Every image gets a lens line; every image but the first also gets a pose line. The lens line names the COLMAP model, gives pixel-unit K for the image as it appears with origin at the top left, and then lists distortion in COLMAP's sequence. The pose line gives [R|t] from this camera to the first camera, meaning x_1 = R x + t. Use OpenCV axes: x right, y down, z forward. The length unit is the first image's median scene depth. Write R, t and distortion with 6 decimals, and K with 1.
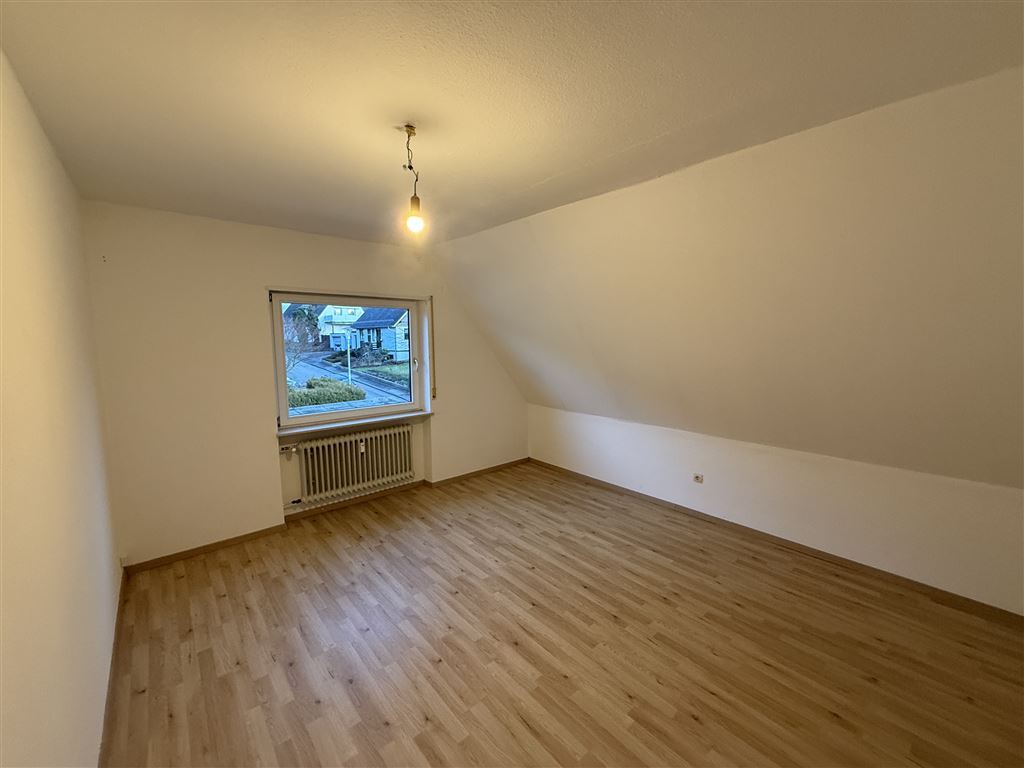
lens RADIAL K [[408.1, 0, 510.9], [0, 408.1, 381.1], [0, 0, 1]] dist [-0.000990, -0.000049]
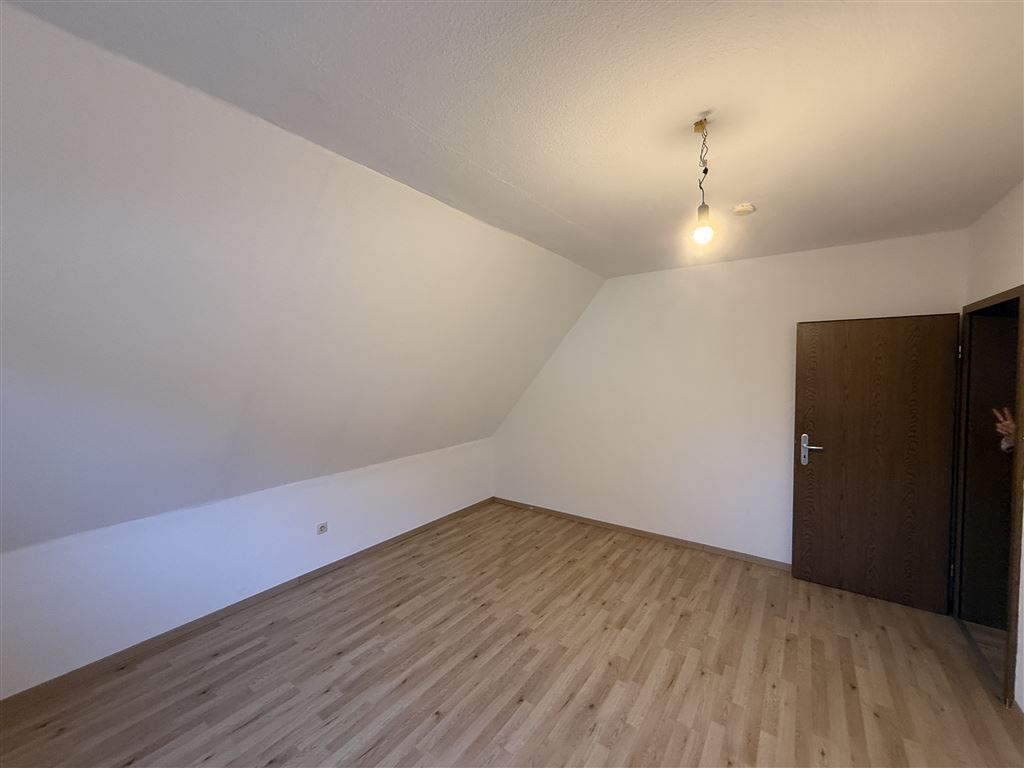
lens RADIAL K [[408.1, 0, 510.9], [0, 408.1, 381.1], [0, 0, 1]] dist [-0.000990, -0.000049]
pose [[-0.225780, -0.028102, 0.973773, -0.625736], [0.114229, 0.991925, 0.055111, -0.100911], [-0.967458, 0.123676, -0.220747, 1.009807]]
